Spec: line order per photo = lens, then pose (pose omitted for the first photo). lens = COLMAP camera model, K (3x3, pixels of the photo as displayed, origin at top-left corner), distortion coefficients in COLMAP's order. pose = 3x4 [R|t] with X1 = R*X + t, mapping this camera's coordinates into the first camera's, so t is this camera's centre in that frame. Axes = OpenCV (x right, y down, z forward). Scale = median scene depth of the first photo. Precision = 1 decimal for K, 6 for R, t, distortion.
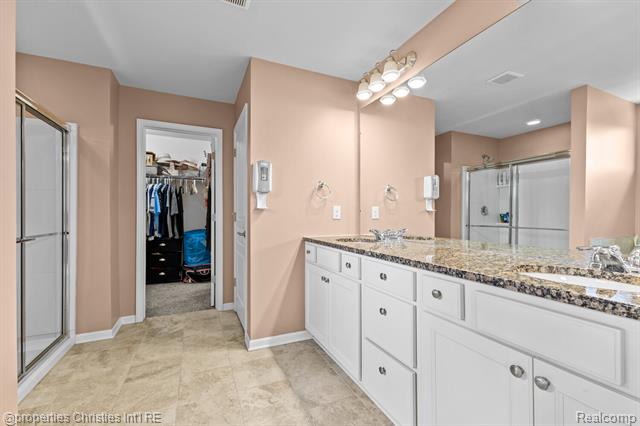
lens RADIAL K [[279.2, 0, 326.0], [0, 279.2, 215.1], [0, 0, 1]] dist [0.008285, -0.001947]
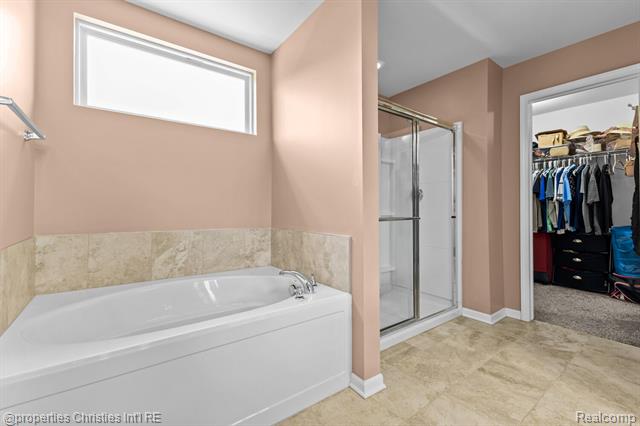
lens RADIAL K [[279.2, 0, 322.6], [0, 279.2, 207.1], [0, 0, 1]] dist [0.008285, -0.001947]
pose [[0.188525, -0.009594, -0.982021, 0.093988], [-0.003887, 0.999937, -0.010515, 0.028589], [0.982061, 0.005799, 0.188476, 0.186854]]
